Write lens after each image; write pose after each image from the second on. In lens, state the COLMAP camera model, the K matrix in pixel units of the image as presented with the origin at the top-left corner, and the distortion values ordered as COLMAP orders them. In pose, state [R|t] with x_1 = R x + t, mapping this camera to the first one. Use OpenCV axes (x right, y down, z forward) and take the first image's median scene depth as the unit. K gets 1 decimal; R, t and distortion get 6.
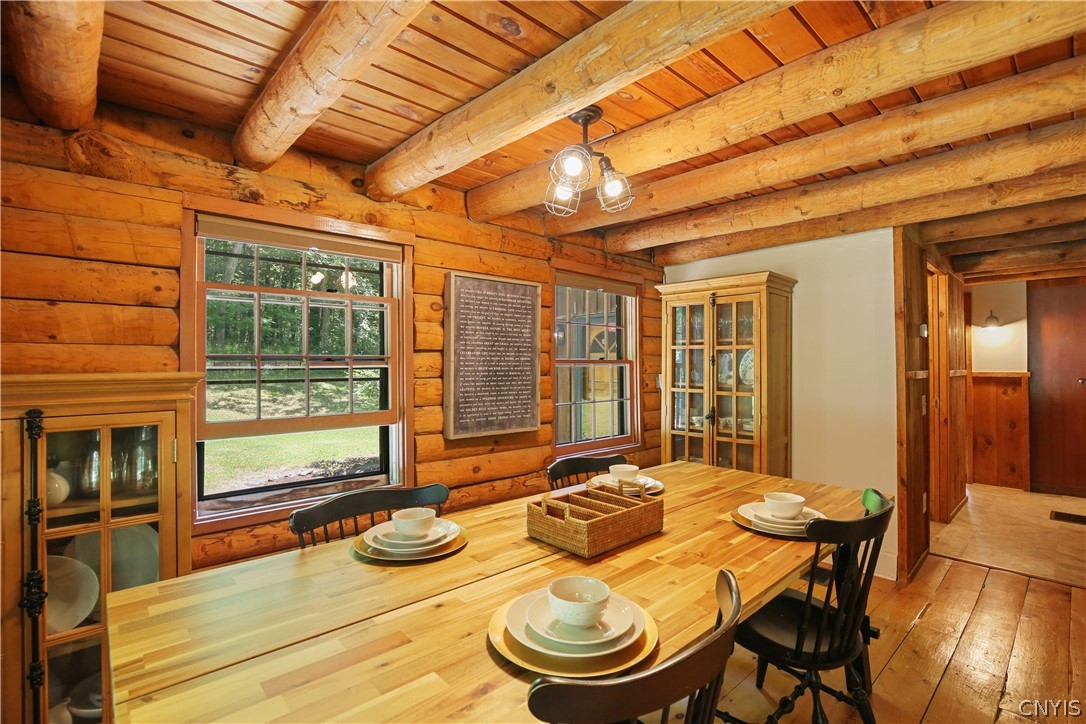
lens RADIAL K [[495.8, 0, 543.0], [0, 495.8, 362.0], [0, 0, 1]] dist [-0.035508, -0.000035]
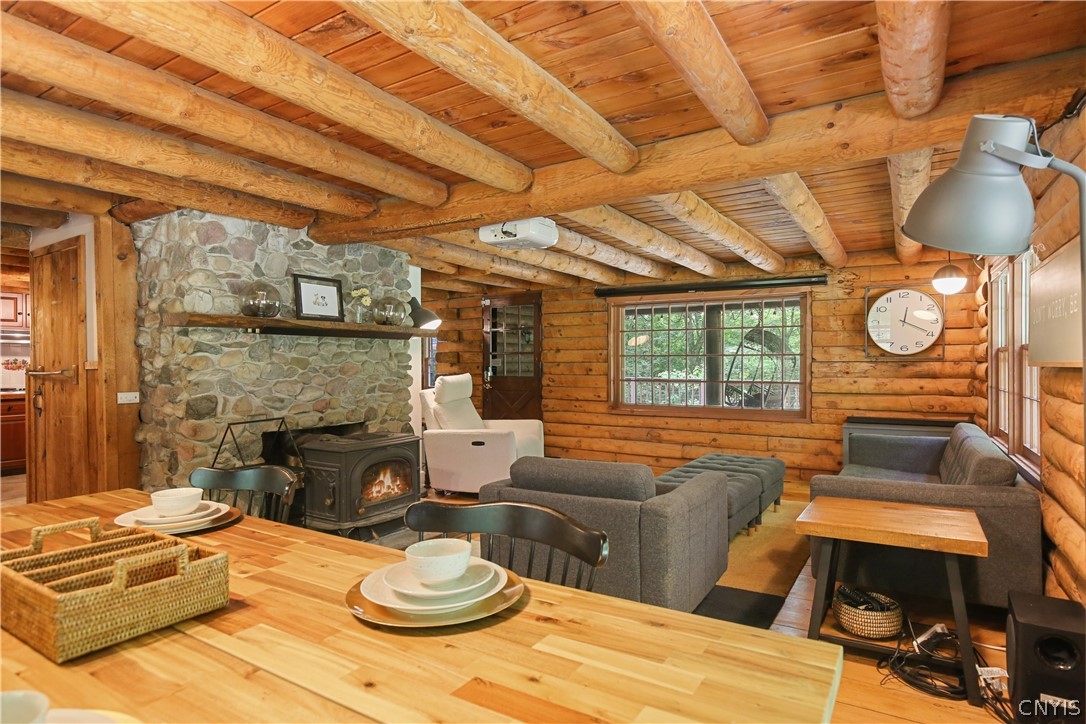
lens RADIAL K [[608.9, 0, 543.0], [0, 608.9, 362.0], [0, 0, 1]] dist [0.001913, 0.000611]
pose [[-0.258483, 0.007716, 0.965985, -0.799778], [0.002843, 0.999970, -0.007227, 0.069788], [-0.966012, 0.000878, -0.258497, 0.768332]]
